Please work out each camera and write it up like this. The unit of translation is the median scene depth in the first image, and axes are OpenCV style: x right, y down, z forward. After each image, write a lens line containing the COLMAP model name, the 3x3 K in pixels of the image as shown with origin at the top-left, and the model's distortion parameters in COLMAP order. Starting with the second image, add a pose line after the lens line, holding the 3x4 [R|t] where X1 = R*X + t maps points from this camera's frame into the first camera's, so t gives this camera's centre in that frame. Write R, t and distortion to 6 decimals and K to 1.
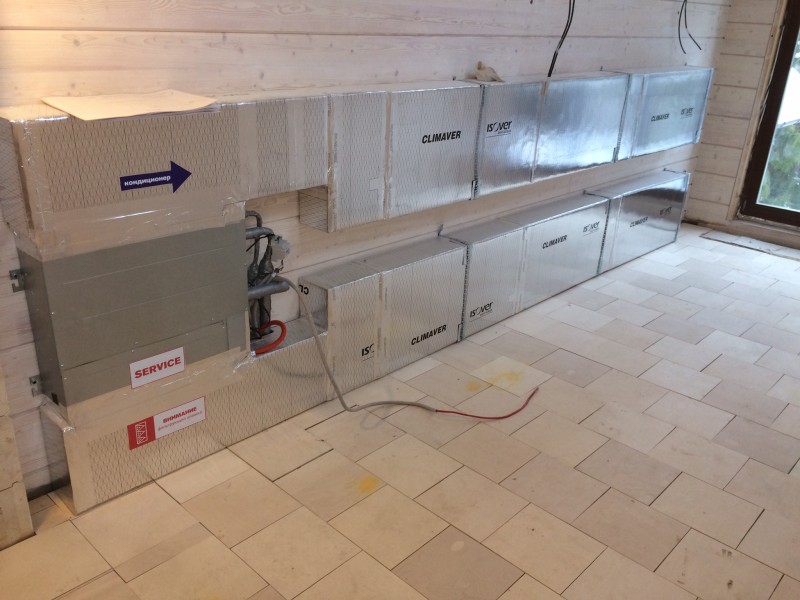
lens RADIAL K [[683.1, 0, 400.0], [0, 683.1, 300.0], [0, 0, 1]] dist [0.073889, -0.094164]
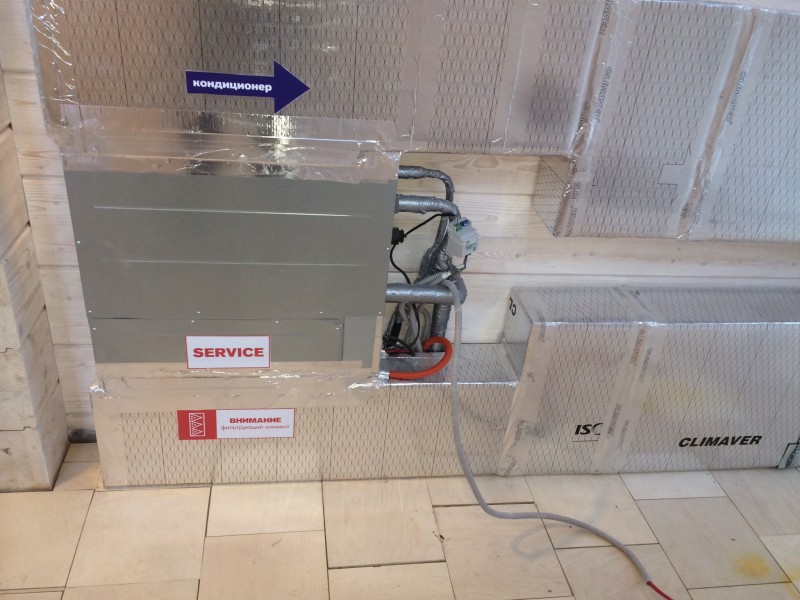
lens RADIAL K [[683.1, 0, 400.0], [0, 683.1, 300.0], [0, 0, 1]] dist [0.073889, -0.094164]
pose [[0.784048, 0.337106, -0.521180, 0.132891], [-0.291619, 0.941283, 0.170131, -0.118815], [0.547930, 0.018595, 0.836318, 0.470020]]
